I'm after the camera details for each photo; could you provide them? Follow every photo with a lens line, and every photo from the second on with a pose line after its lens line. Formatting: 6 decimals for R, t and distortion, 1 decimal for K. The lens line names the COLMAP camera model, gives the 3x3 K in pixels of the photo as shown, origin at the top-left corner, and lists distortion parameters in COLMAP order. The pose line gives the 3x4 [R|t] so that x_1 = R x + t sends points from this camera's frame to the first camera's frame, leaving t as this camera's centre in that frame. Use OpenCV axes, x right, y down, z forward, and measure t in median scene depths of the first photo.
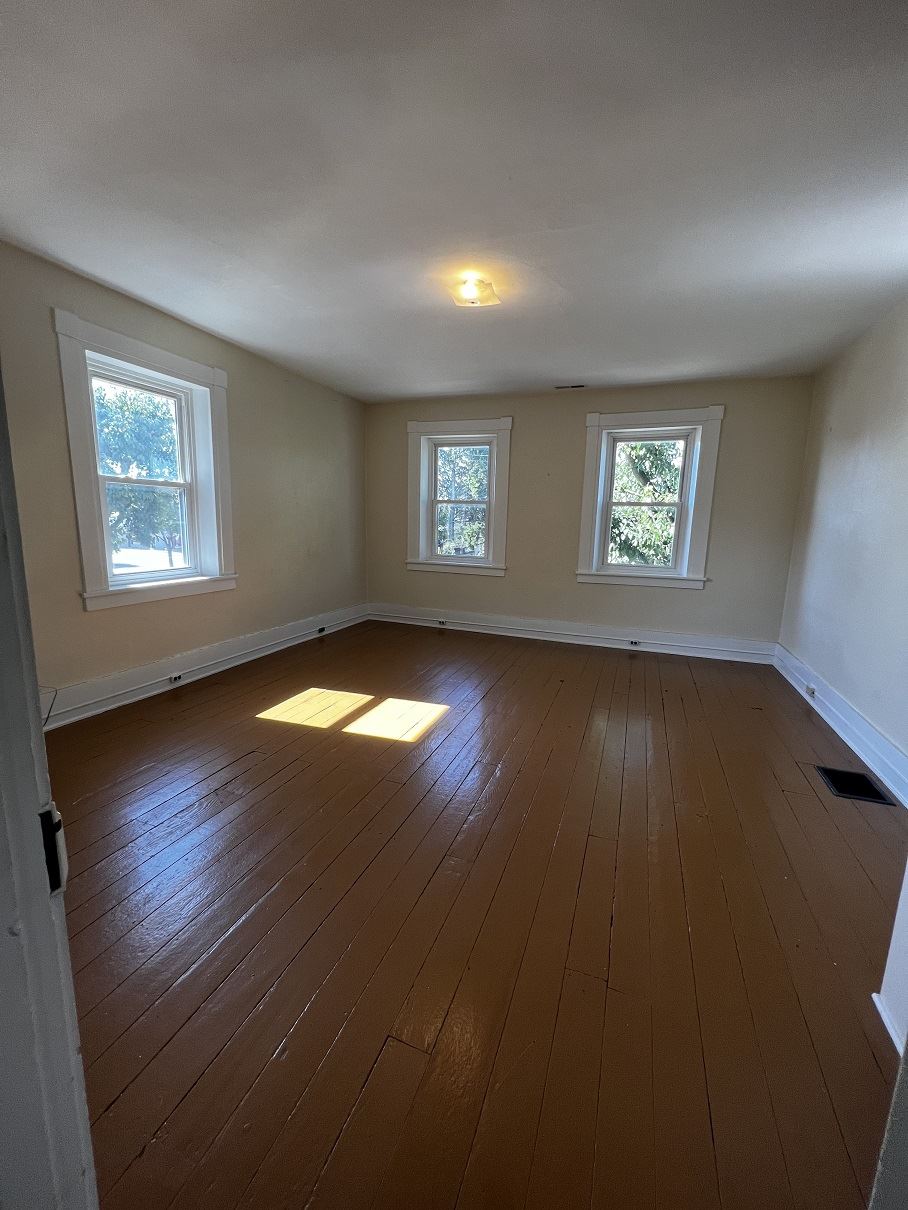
lens RADIAL K [[483.0, 0, 454.5], [0, 483.0, 605.2], [0, 0, 1]] dist [-0.002862, -0.000044]
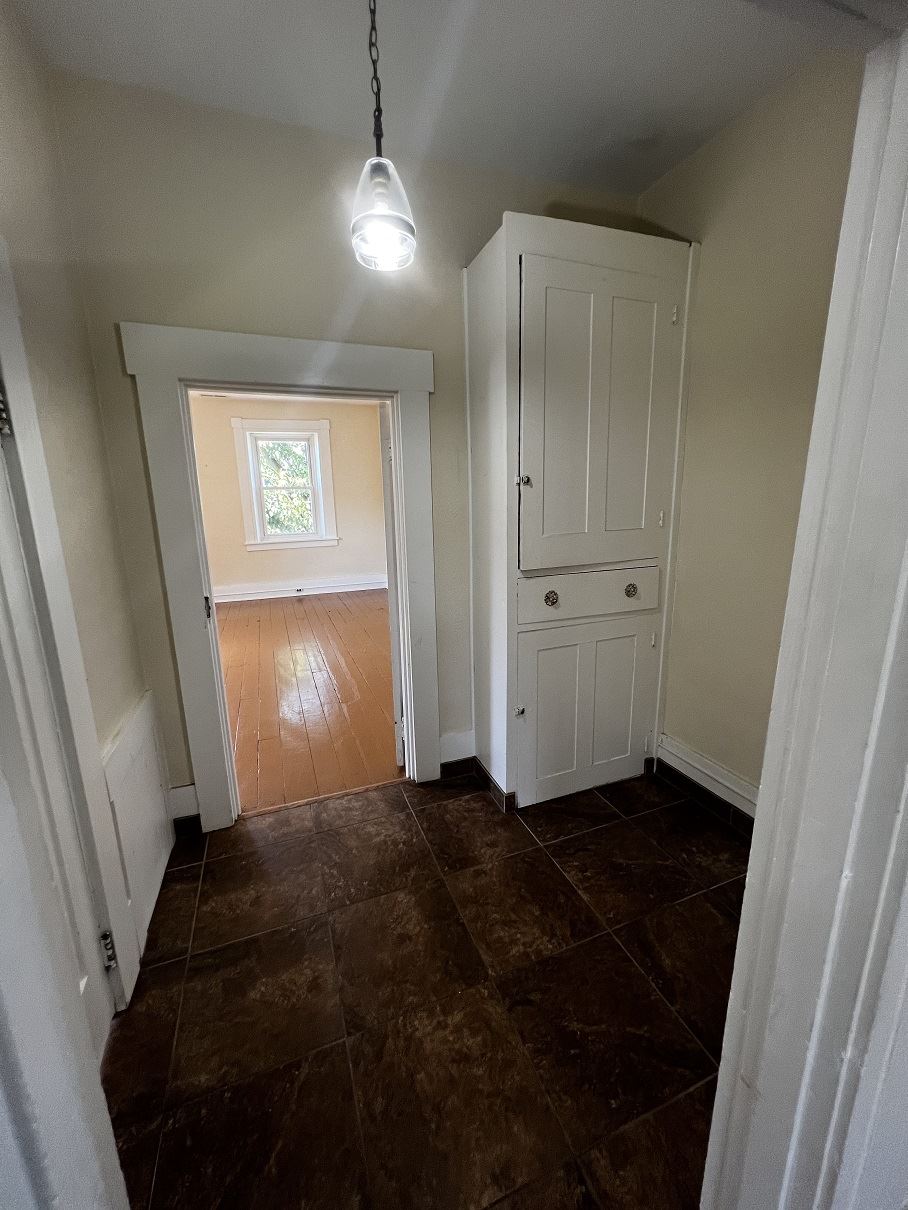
lens RADIAL K [[483.0, 0, 455.3], [0, 483.0, 607.1], [0, 0, 1]] dist [-0.002862, -0.000044]
pose [[0.730770, -0.187134, 0.656472, -0.207950], [0.146504, 0.982276, 0.116923, 0.028320], [-0.666717, 0.010732, 0.745234, -0.314604]]
